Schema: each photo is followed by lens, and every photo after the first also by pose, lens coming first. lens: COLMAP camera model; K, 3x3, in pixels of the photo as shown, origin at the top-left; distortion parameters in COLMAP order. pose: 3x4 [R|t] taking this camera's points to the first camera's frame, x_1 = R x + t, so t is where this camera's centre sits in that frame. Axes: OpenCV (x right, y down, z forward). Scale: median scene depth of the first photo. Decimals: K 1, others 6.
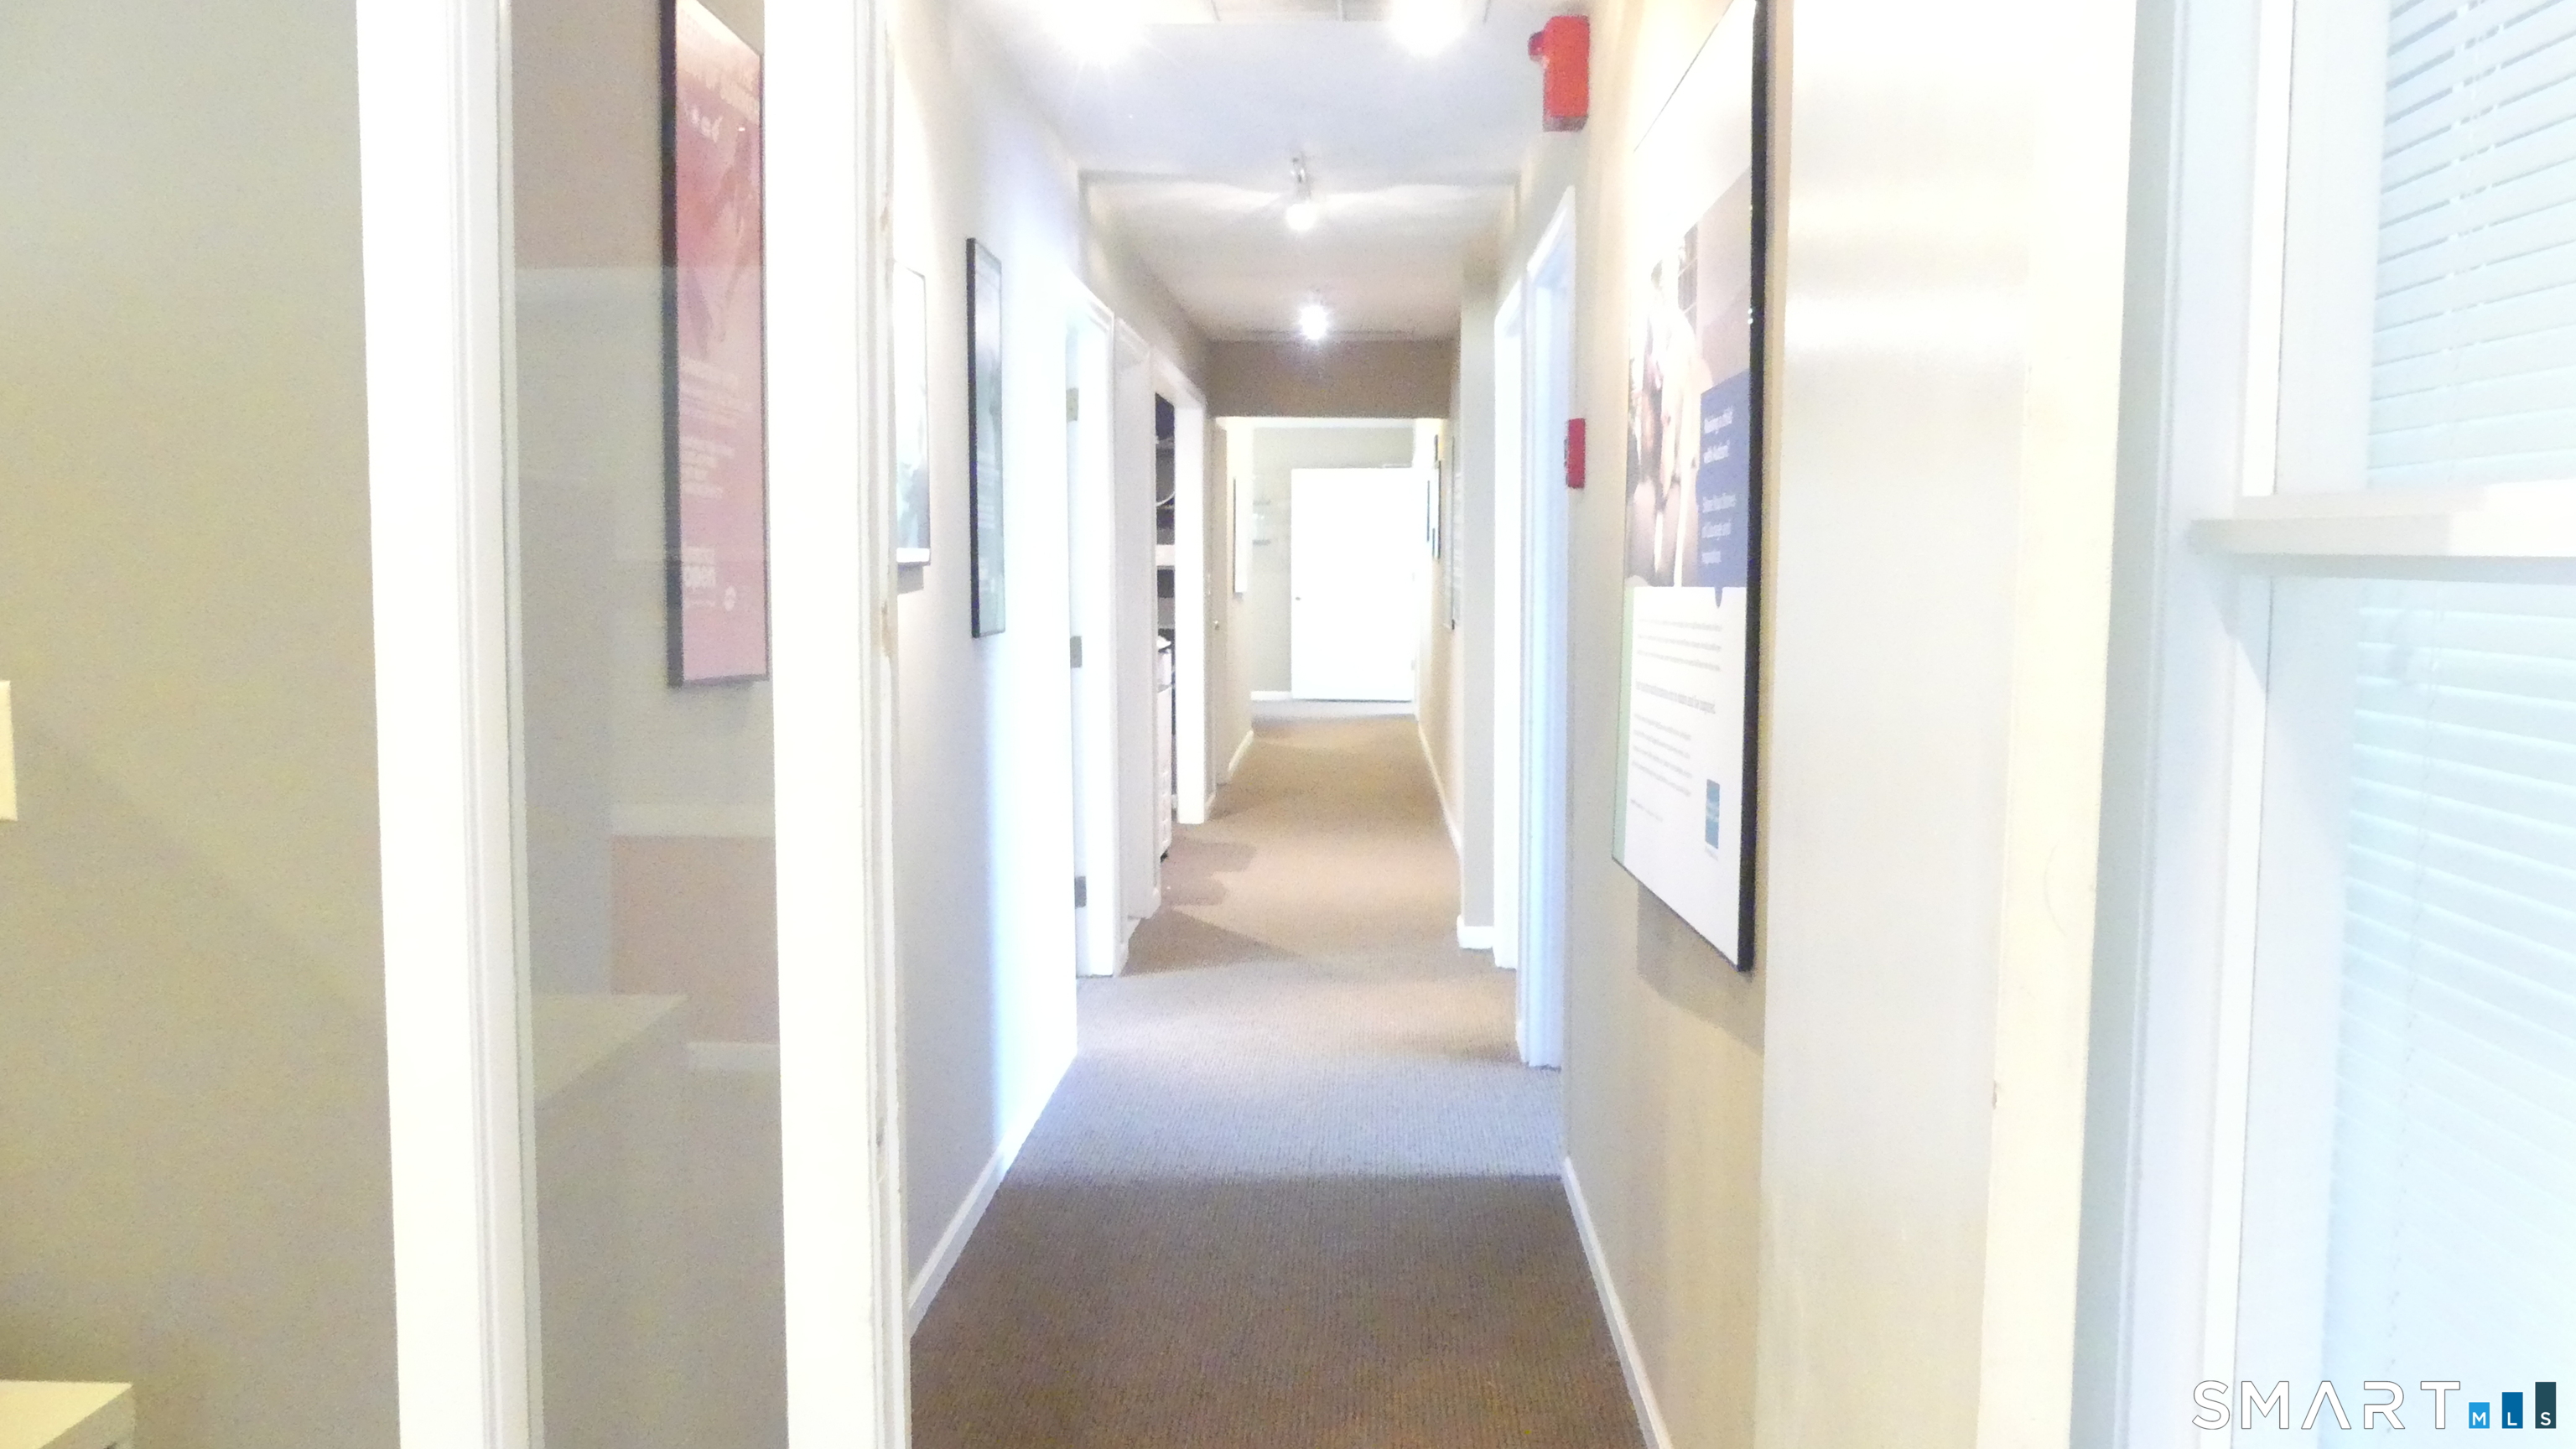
lens RADIAL K [[1956.4, 0, 1295.1], [0, 1956.4, 726.9], [0, 0, 1]] dist [0.003894, 0.000631]
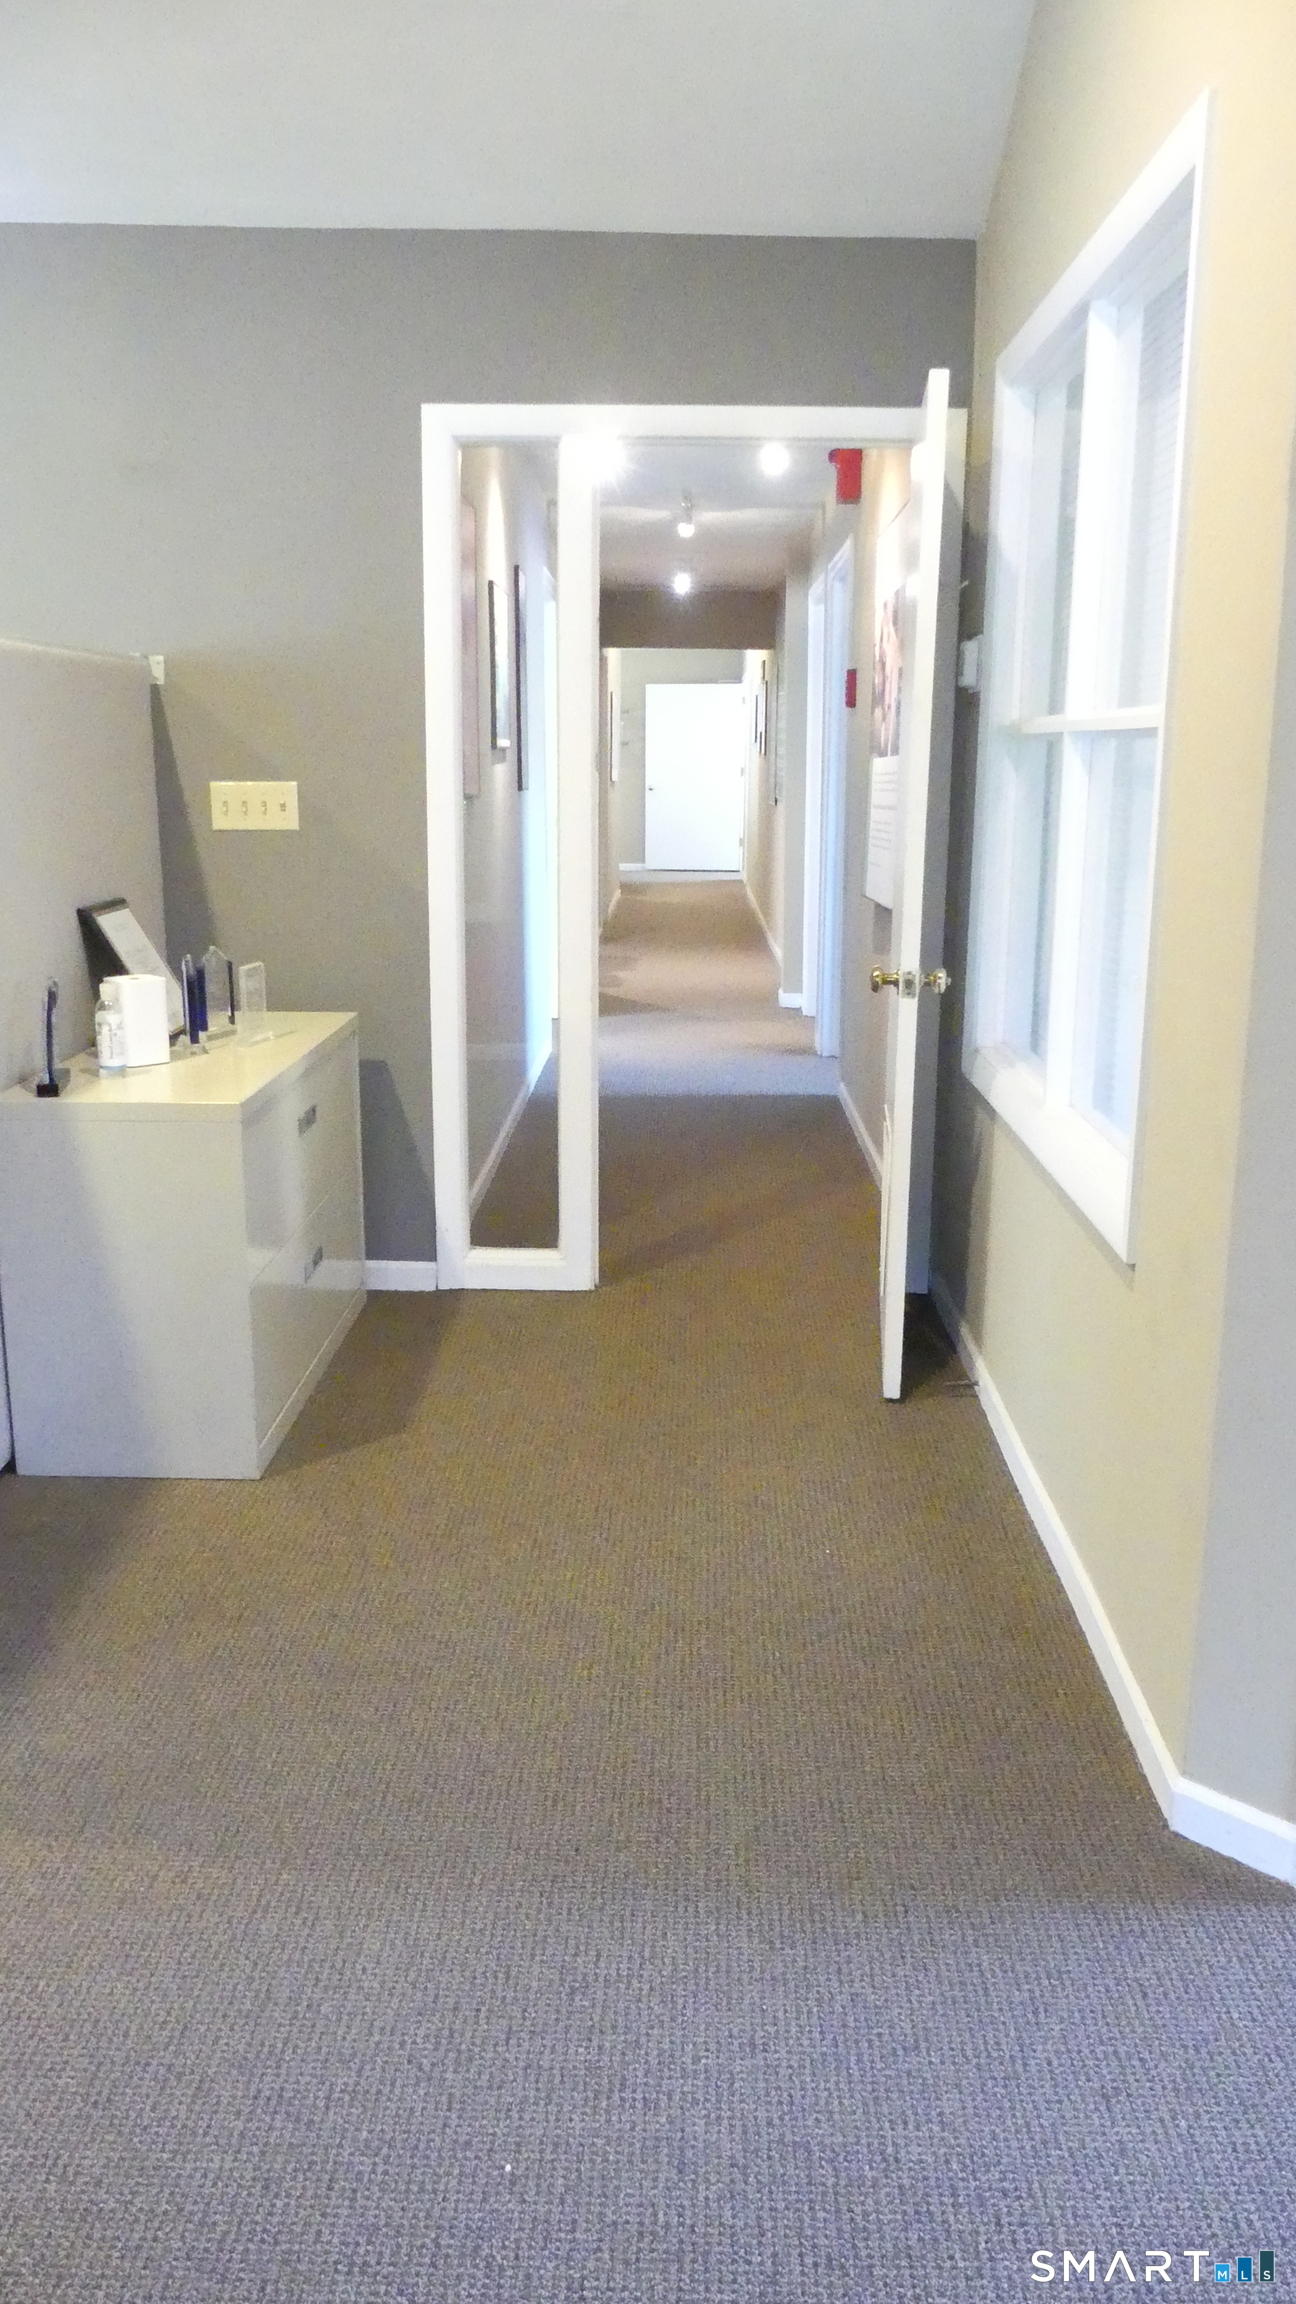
lens RADIAL K [[1749.8, 0, 640.4], [0, 1749.8, 1143.7], [0, 0, 1]] dist [0.003894, 0.000631]
pose [[0.999962, -0.000605, 0.008748, -0.039821], [-0.000525, 0.991702, 0.128558, 0.042328], [-0.008753, -0.128558, 0.991663, -0.396037]]
